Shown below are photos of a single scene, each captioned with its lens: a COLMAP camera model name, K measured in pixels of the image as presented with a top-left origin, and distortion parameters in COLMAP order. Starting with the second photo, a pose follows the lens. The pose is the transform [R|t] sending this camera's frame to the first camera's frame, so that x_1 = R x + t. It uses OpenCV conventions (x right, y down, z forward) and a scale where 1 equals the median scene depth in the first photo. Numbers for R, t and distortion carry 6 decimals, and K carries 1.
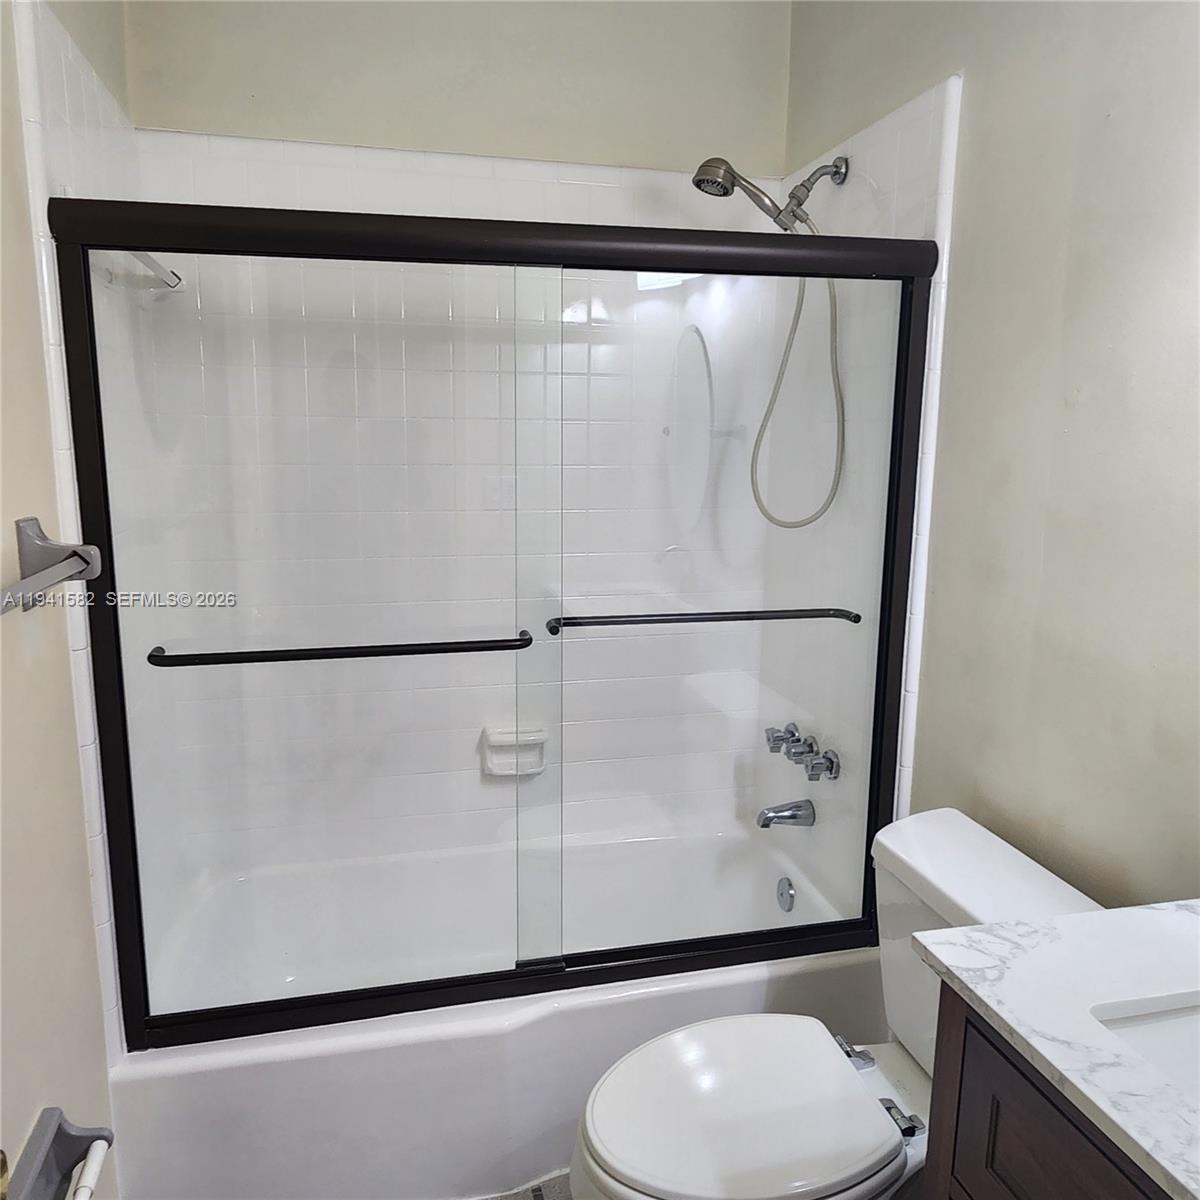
lens RADIAL K [[934.8, 0, 592.9], [0, 934.8, 597.4], [0, 0, 1]] dist [0.004824, 0.001703]
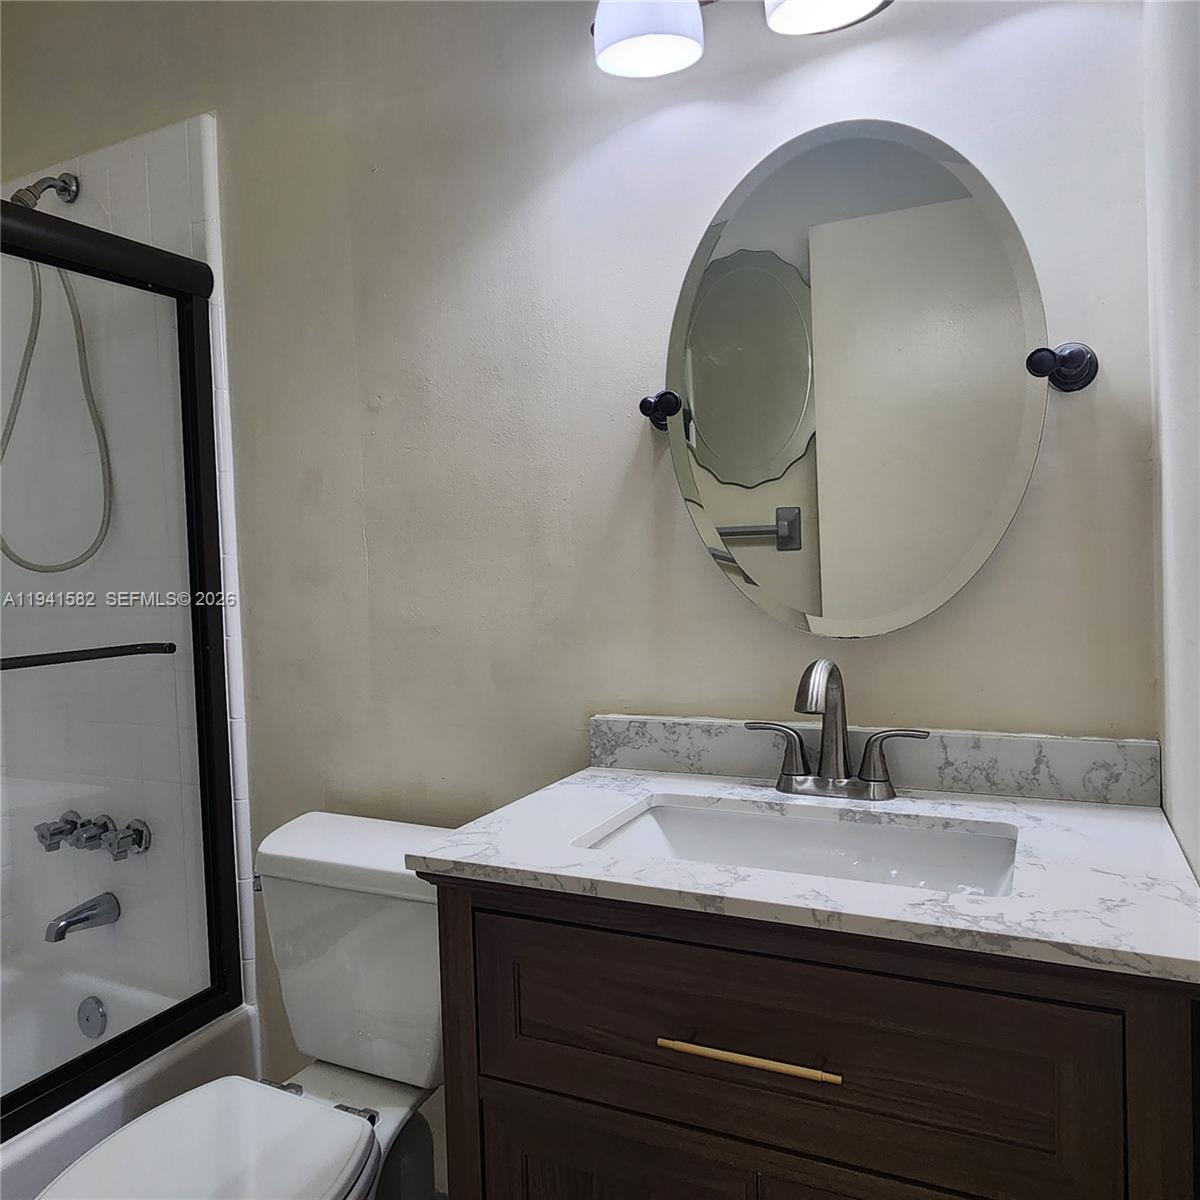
lens RADIAL K [[934.8, 0, 592.8], [0, 934.8, 598.9], [0, 0, 1]] dist [0.004824, 0.001703]
pose [[0.633973, -0.060848, 0.770958, -0.151747], [0.176449, 0.981986, -0.067593, 0.103151], [-0.752957, 0.178886, 0.633290, 0.088016]]
